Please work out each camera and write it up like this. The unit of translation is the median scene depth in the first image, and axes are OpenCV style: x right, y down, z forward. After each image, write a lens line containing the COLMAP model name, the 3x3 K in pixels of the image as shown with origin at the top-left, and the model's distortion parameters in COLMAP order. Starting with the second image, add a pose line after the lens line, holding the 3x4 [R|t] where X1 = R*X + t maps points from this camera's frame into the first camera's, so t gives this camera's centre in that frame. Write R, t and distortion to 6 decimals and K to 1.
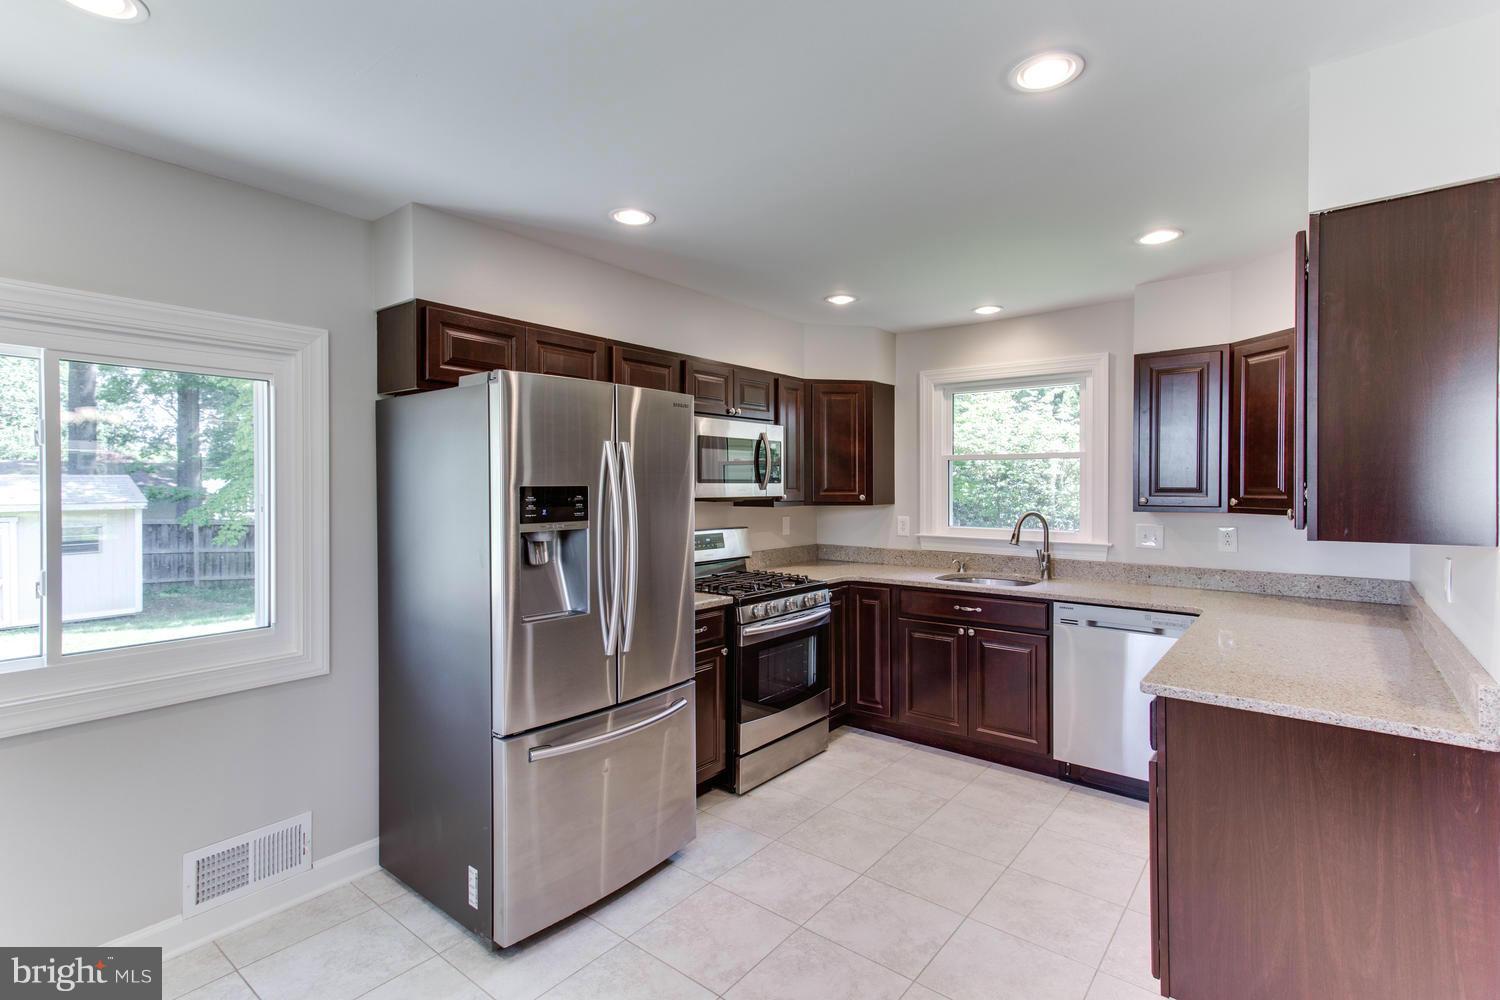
lens RADIAL K [[693.4, 0, 754.7], [0, 693.4, 489.2], [0, 0, 1]] dist [0.030500, 0.000348]
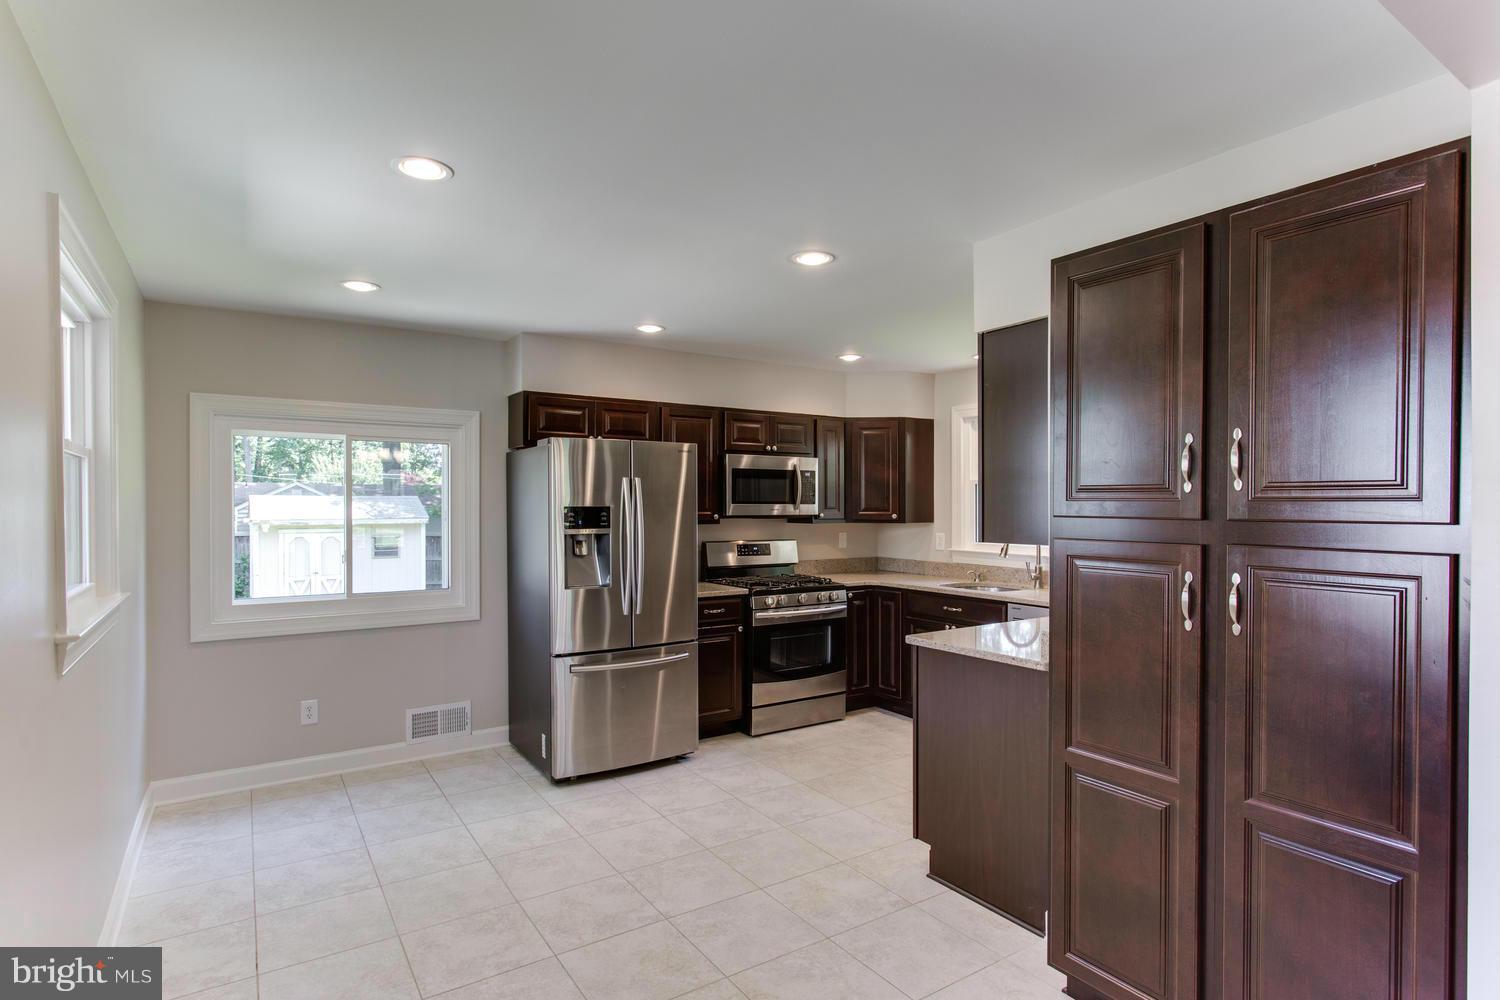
lens RADIAL K [[730.4, 0, 754.9], [0, 730.4, 506.2], [0, 0, 1]] dist [0.000959, 0.002046]
pose [[0.956424, 0.002517, -0.291971, 0.392147], [-0.003671, 0.999987, -0.003403, -0.000472], [0.291959, 0.004326, 0.956421, -0.346668]]
